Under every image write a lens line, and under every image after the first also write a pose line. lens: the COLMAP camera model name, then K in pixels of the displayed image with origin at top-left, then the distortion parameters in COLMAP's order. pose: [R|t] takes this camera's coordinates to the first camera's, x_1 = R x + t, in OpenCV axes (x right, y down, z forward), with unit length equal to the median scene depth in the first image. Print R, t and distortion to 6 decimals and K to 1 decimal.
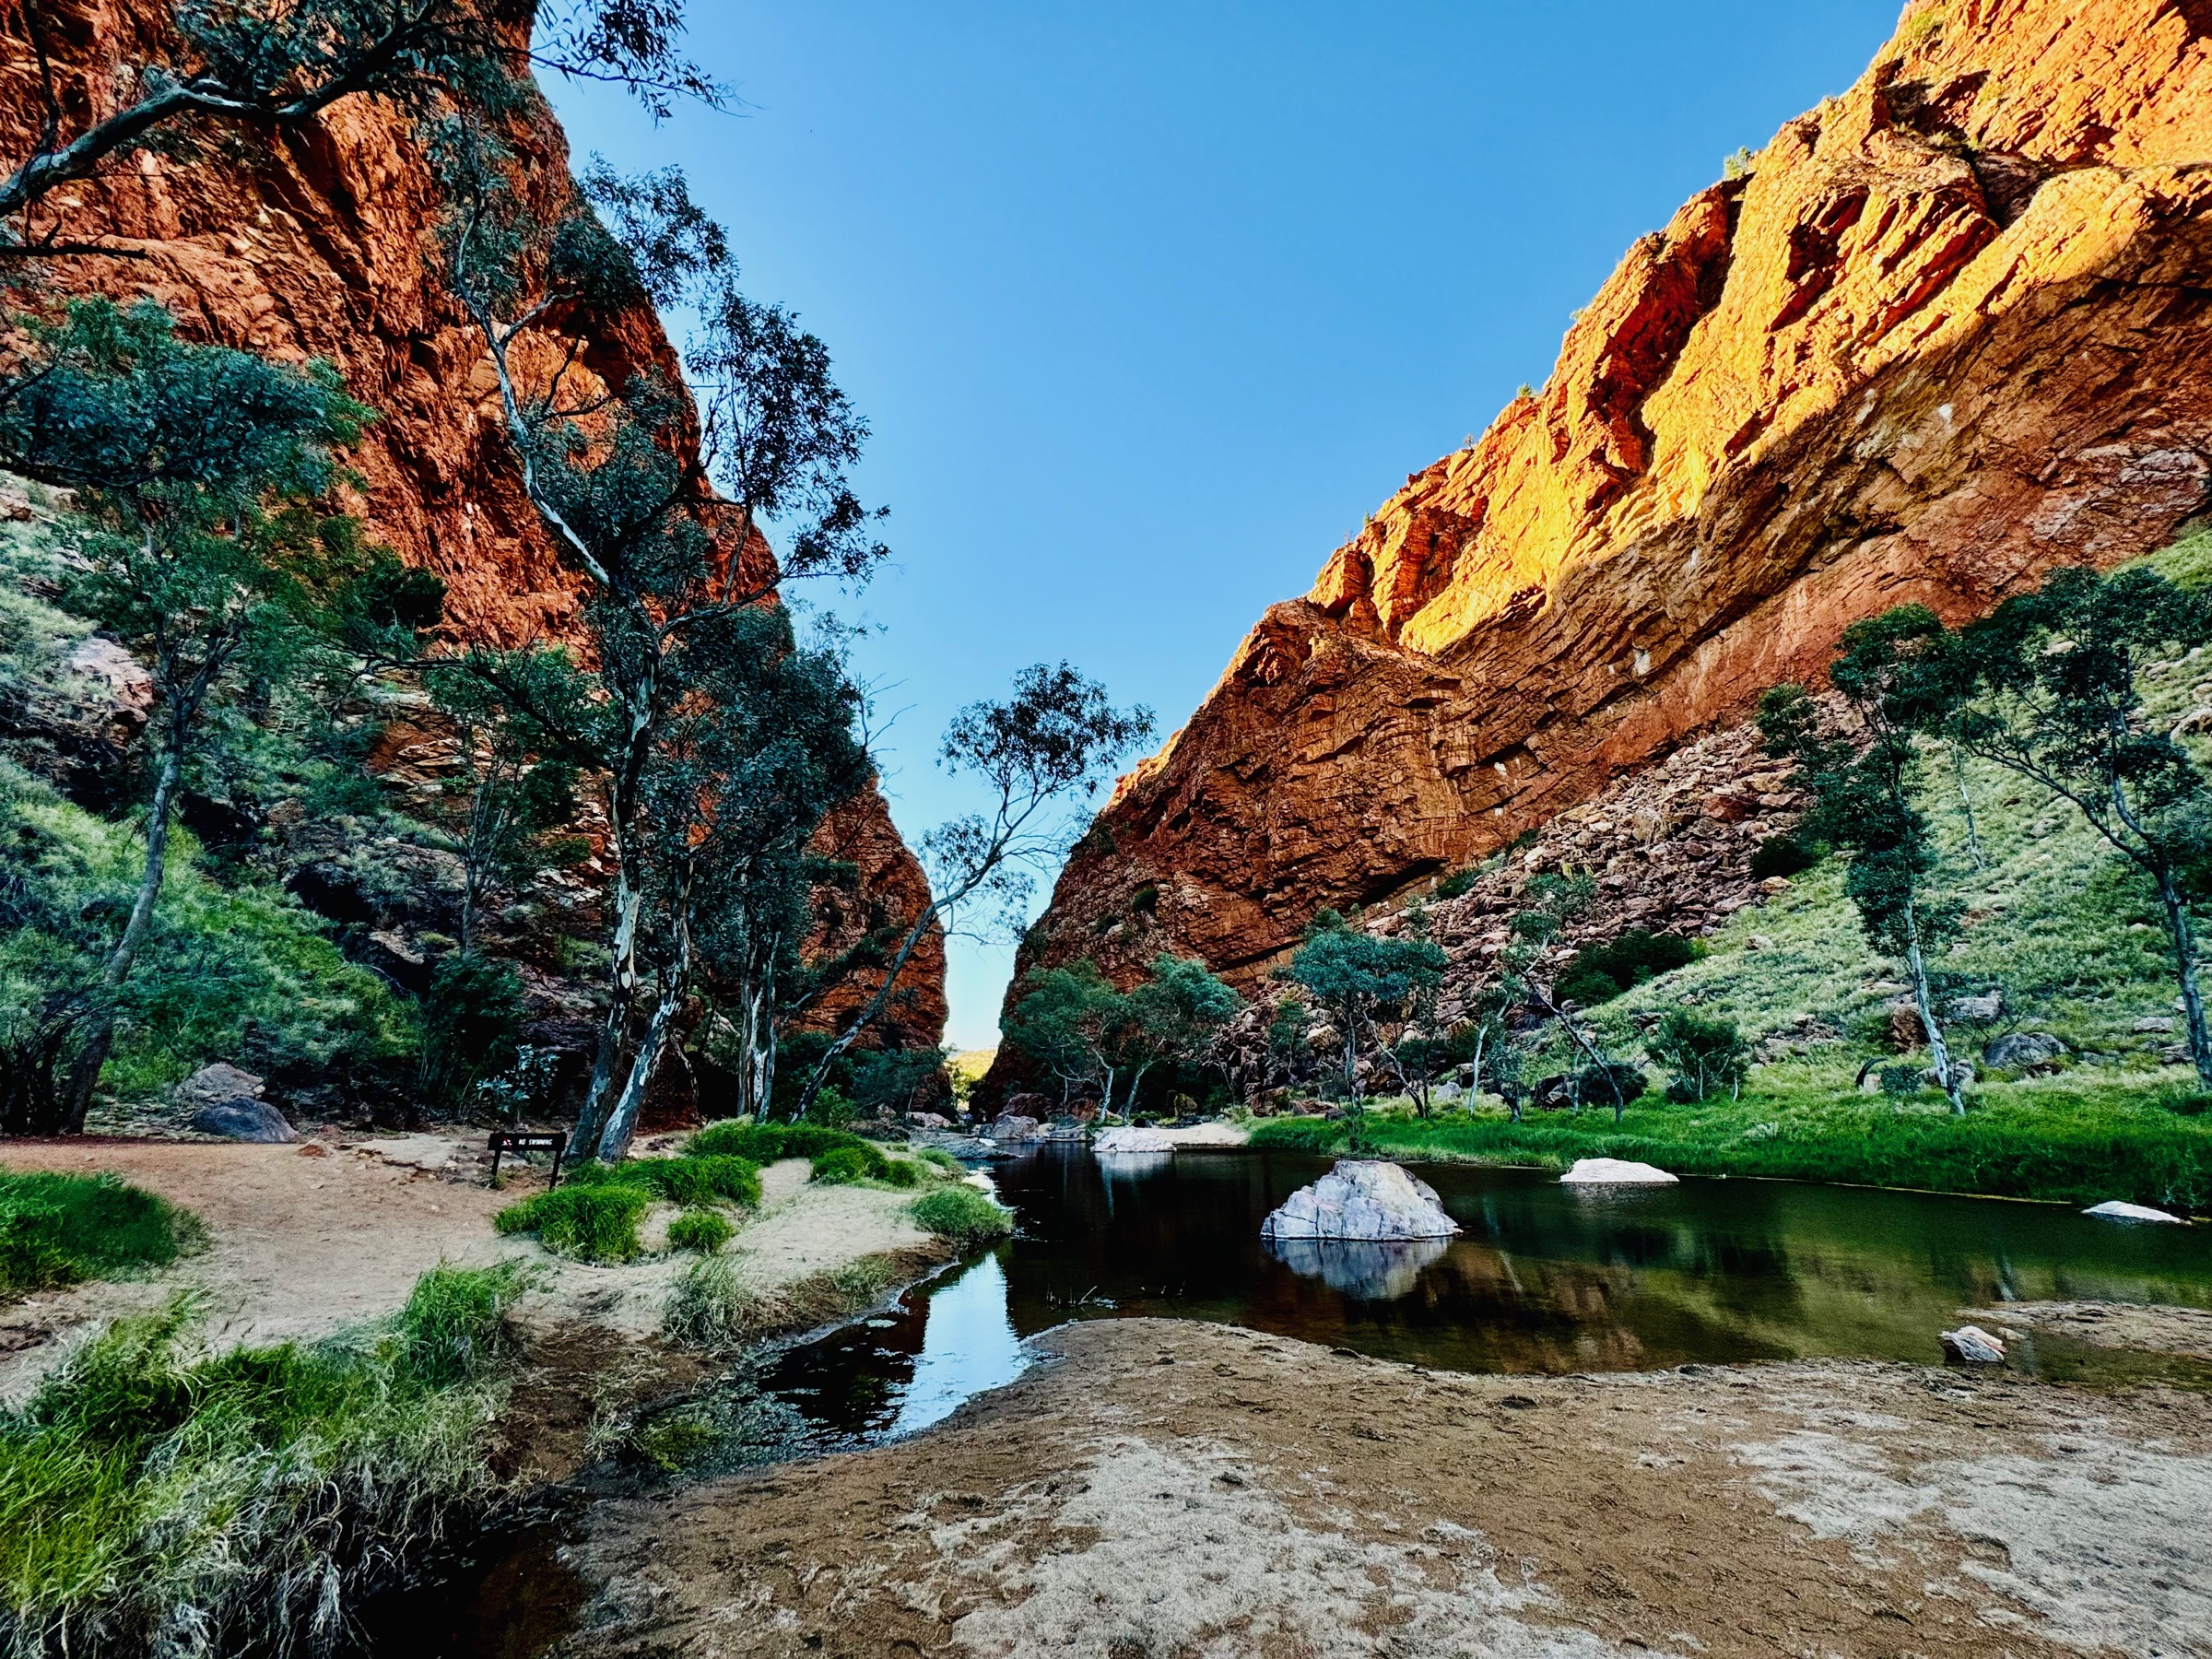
lens RADIAL K [[878.6, 0, 1106.0], [0, 878.6, 829.5], [0, 0, 1]] dist [0.001842, 0.000220]
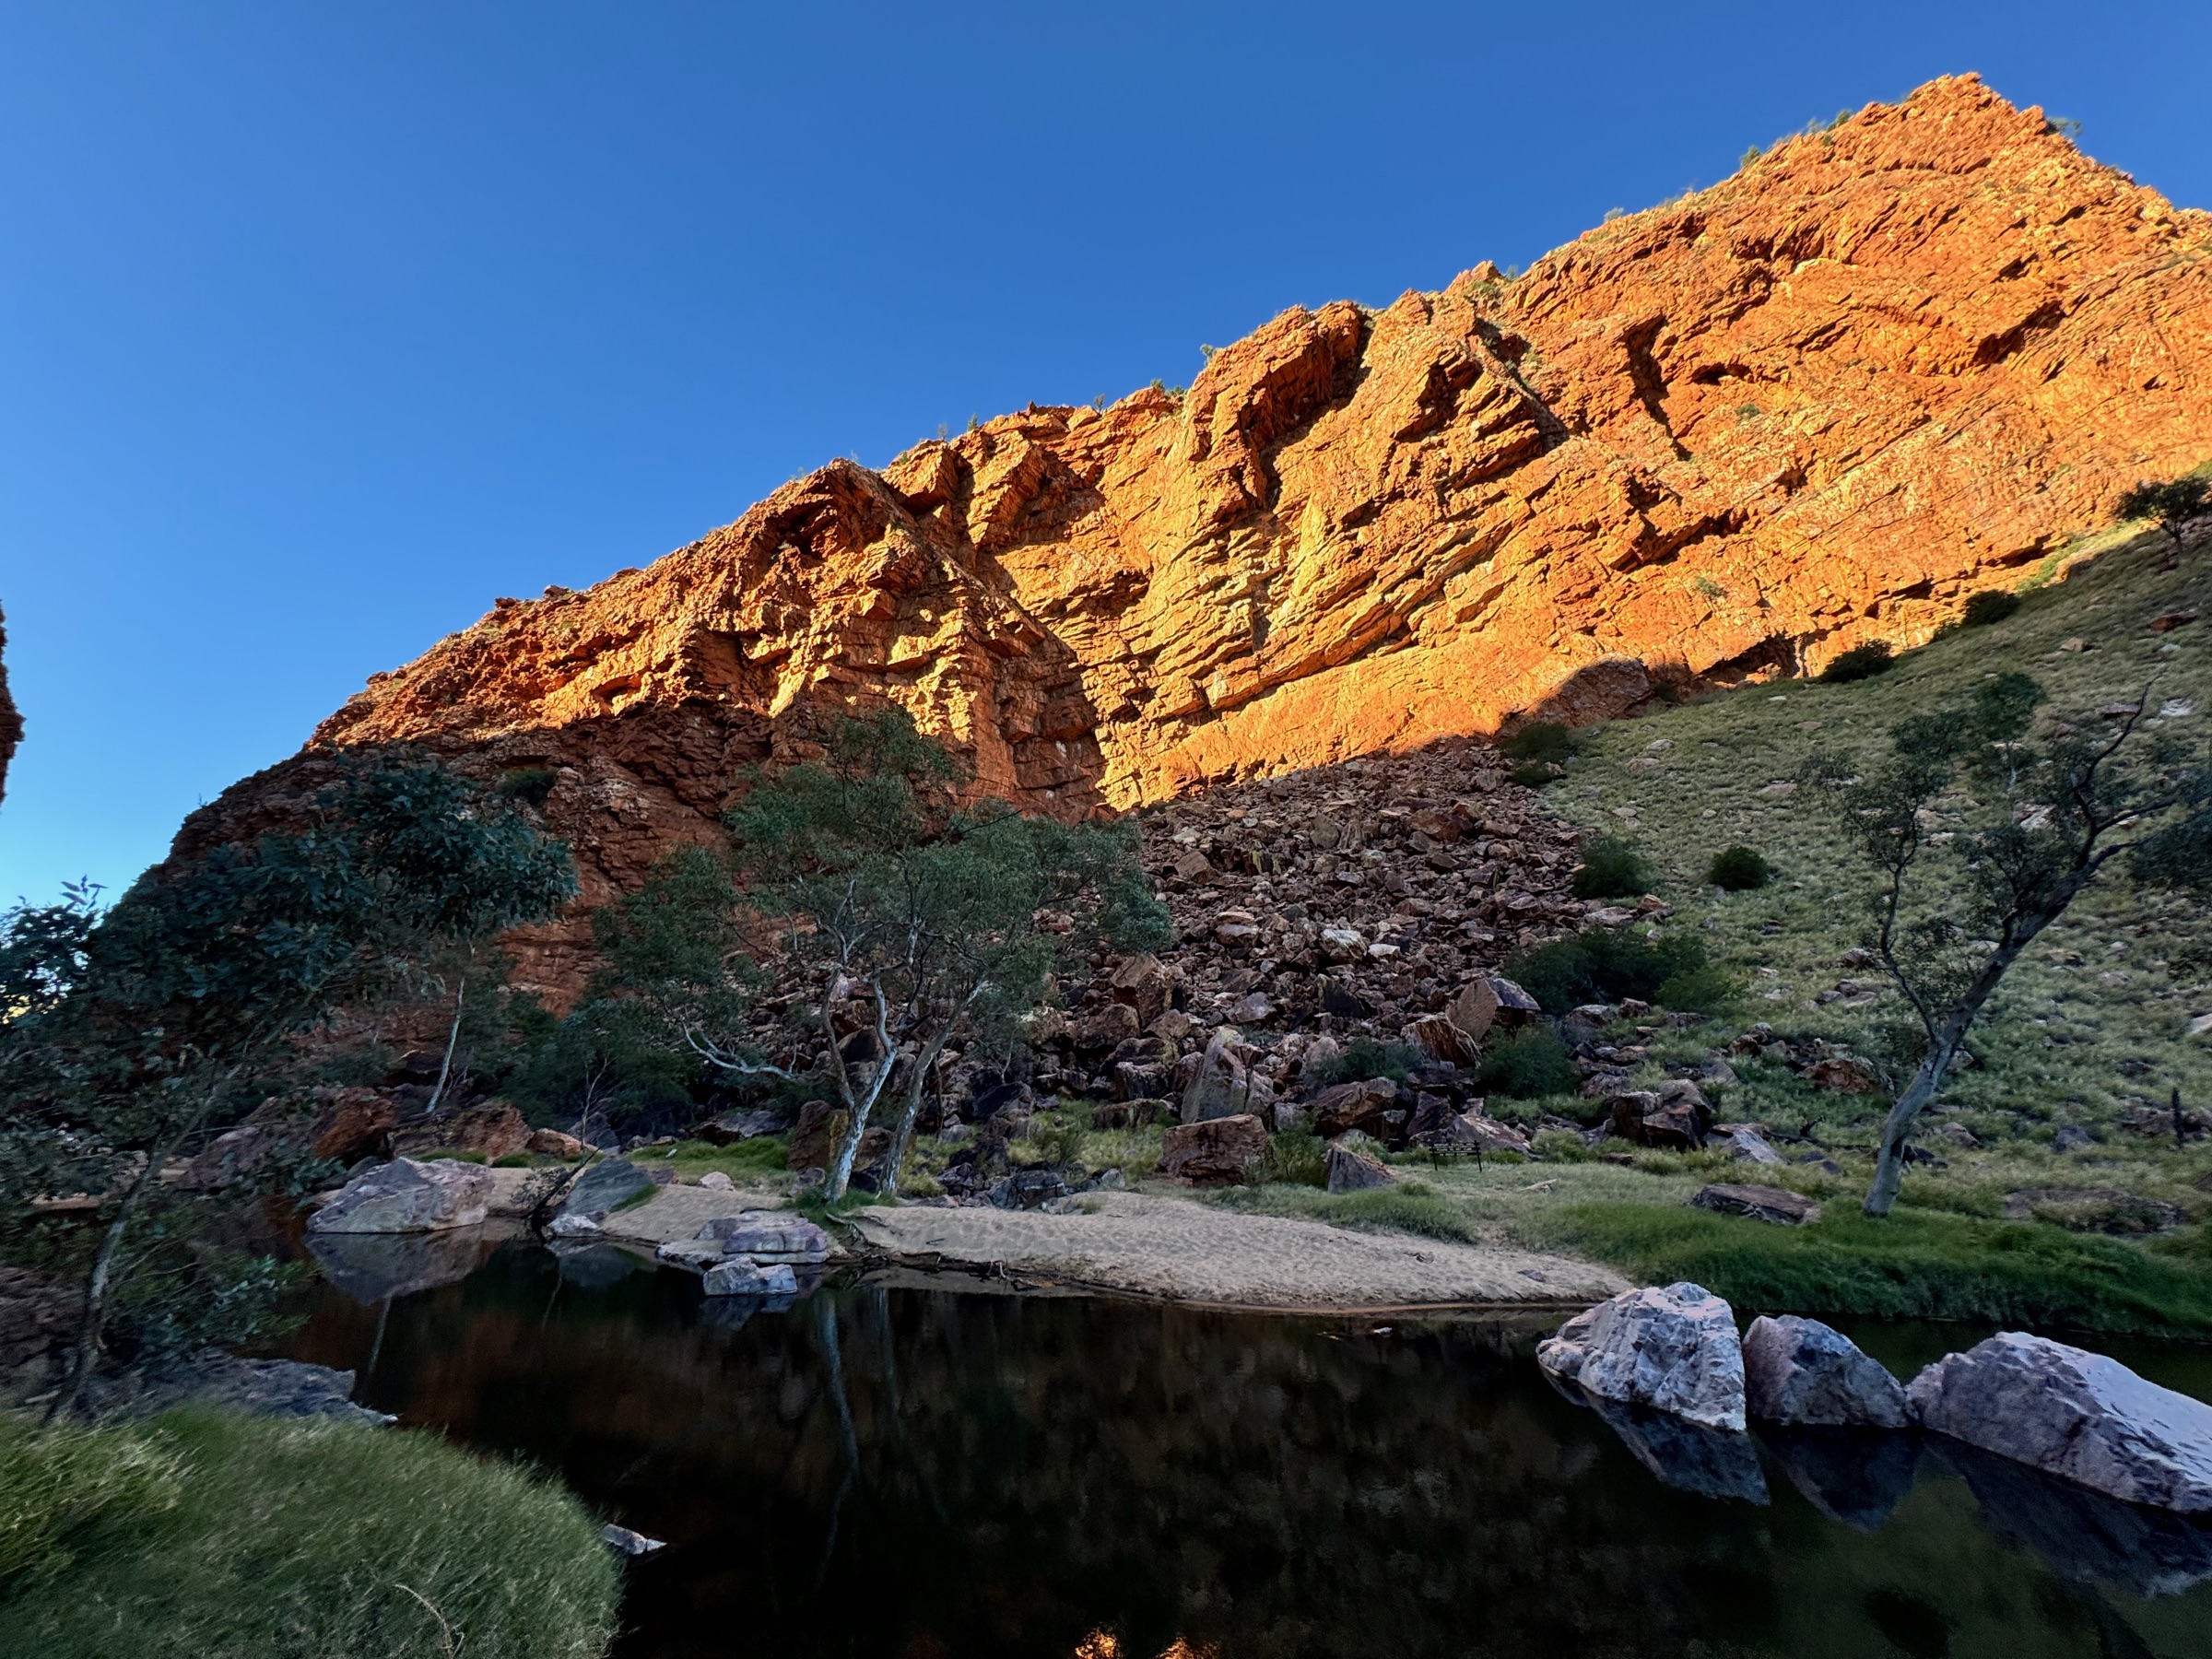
lens RADIAL K [[878.6, 0, 1106.0], [0, 878.6, 829.5], [0, 0, 1]] dist [0.001842, 0.000220]
pose [[0.699522, 0.249520, 0.669634, -0.103978], [-0.245261, 0.963971, -0.102989, 0.098048], [-0.671205, -0.092191, 0.735516, 0.332490]]
